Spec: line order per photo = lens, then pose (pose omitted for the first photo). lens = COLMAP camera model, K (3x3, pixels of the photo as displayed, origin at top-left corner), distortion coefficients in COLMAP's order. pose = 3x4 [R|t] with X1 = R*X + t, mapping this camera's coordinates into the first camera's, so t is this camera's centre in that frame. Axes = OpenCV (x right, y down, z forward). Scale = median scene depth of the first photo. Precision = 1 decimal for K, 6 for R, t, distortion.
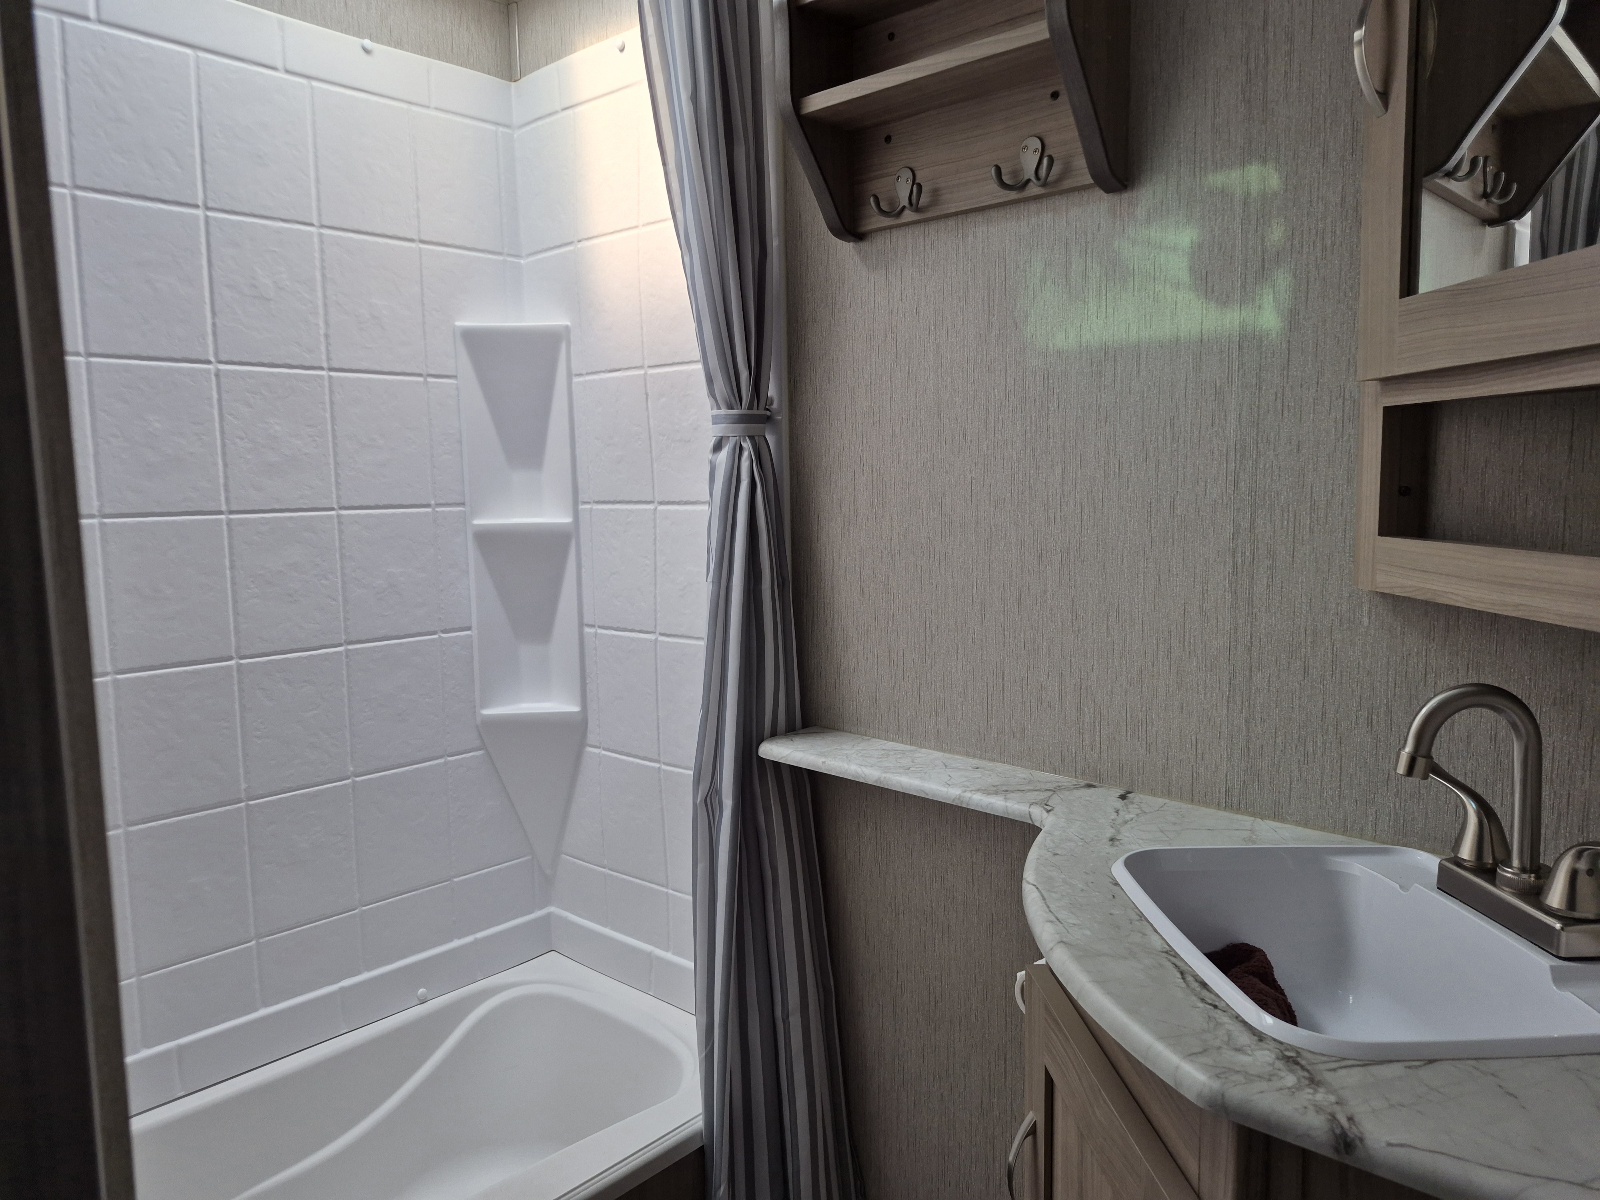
lens RADIAL K [[1116.5, 0, 803.4], [0, 1116.5, 584.1], [0, 0, 1]] dist [0.111916, -0.136352]
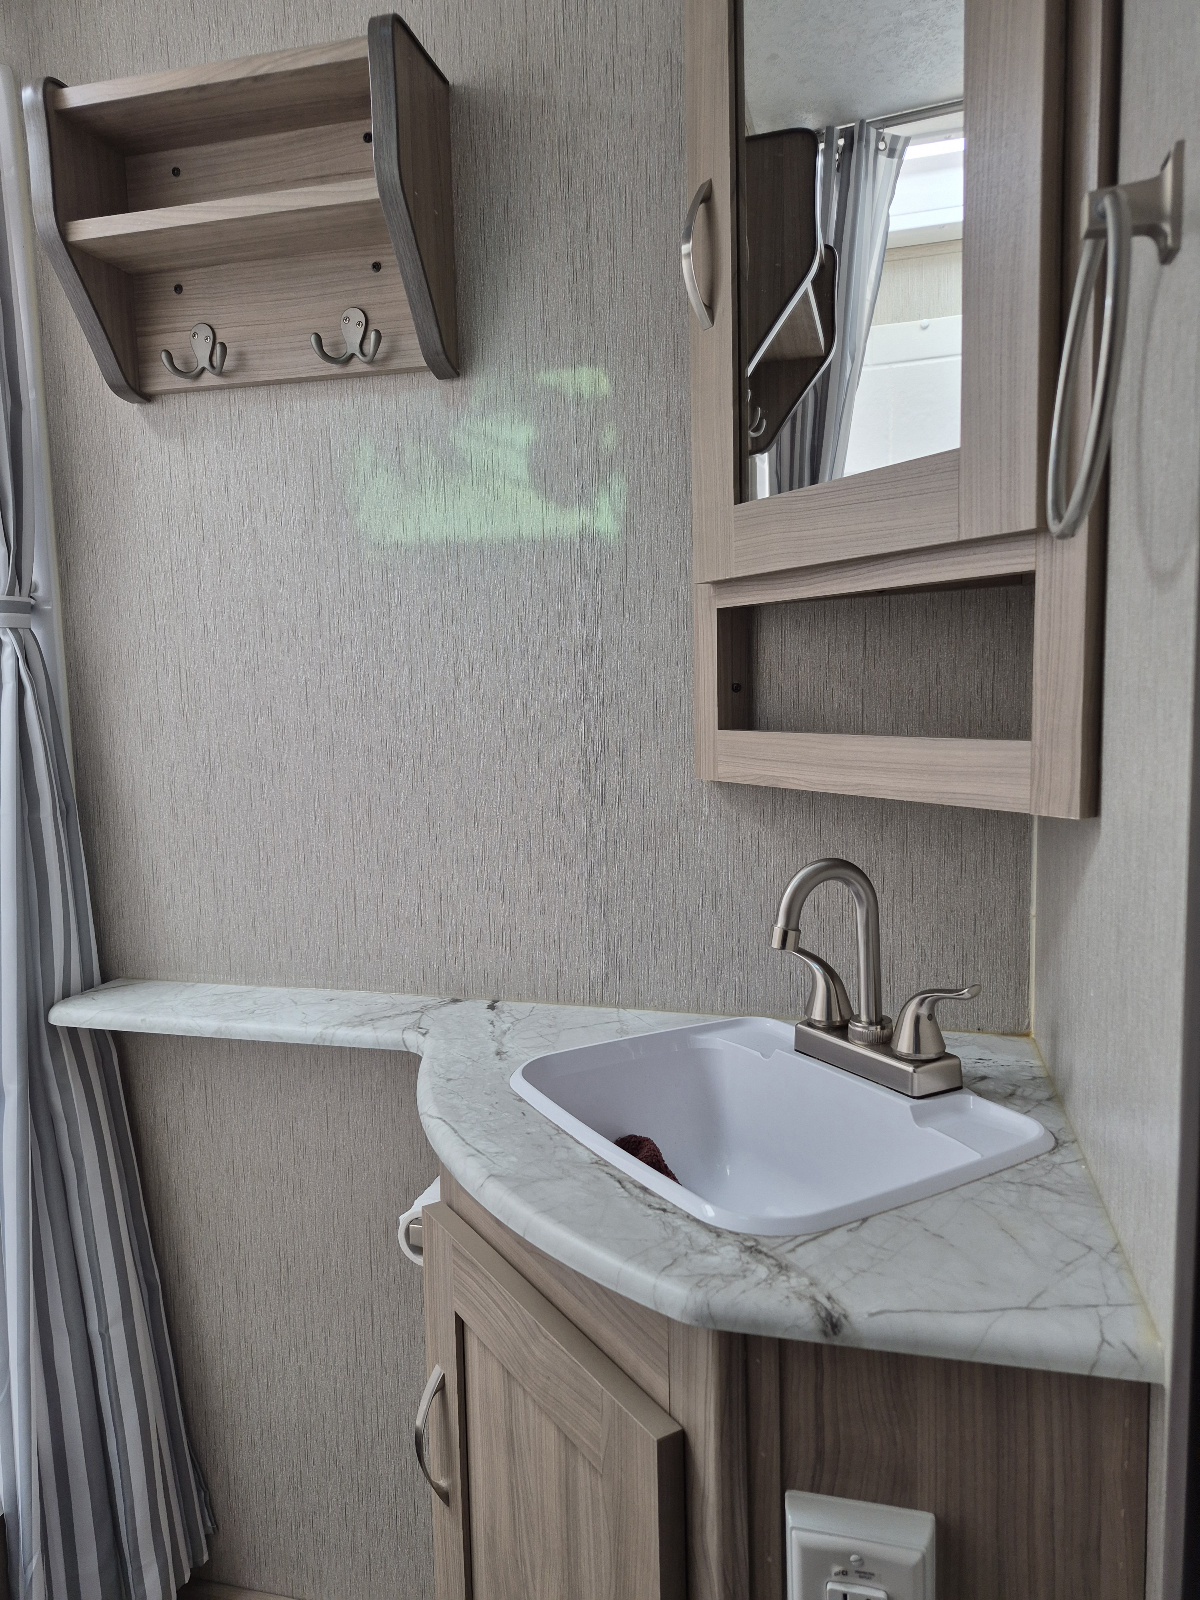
lens RADIAL K [[1111.2, 0, 597.0], [0, 1111.2, 797.9], [0, 0, 1]] dist [0.105744, -0.143600]
pose [[0.885823, -0.051048, 0.461207, -0.059804], [0.053119, 0.998552, 0.008501, 0.005030], [-0.460973, 0.016968, 0.887252, 0.091300]]
